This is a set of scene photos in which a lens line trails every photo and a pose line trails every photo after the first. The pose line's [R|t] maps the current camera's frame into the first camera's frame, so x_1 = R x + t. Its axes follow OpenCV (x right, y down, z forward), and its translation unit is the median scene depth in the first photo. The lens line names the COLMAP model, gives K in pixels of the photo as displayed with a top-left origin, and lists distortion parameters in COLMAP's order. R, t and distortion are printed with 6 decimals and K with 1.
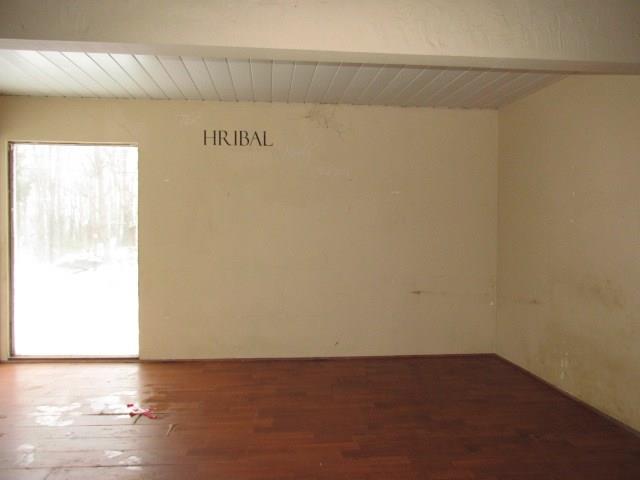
lens RADIAL K [[525.0, 0, 320.0], [0, 525.0, 240.0], [0, 0, 1]] dist [-0.038102, 0.005689]
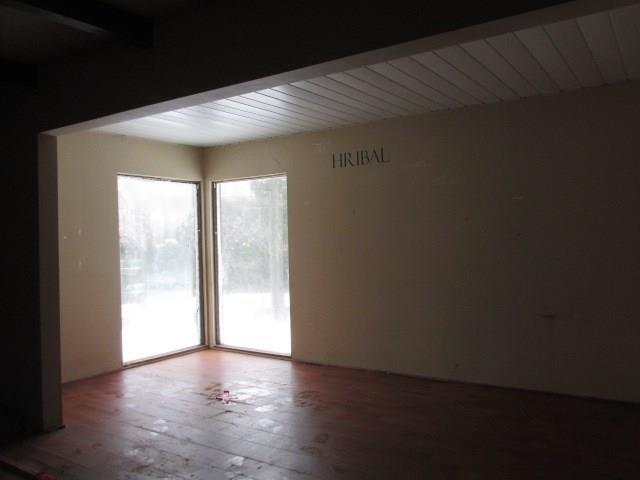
lens RADIAL K [[525.0, 0, 320.0], [0, 525.0, 240.0], [0, 0, 1]] dist [-0.038102, 0.005689]
pose [[0.770532, -0.023551, -0.636966, 0.451511], [0.014843, 0.999709, -0.019008, -0.011130], [0.637228, 0.005192, 0.770658, 0.137778]]
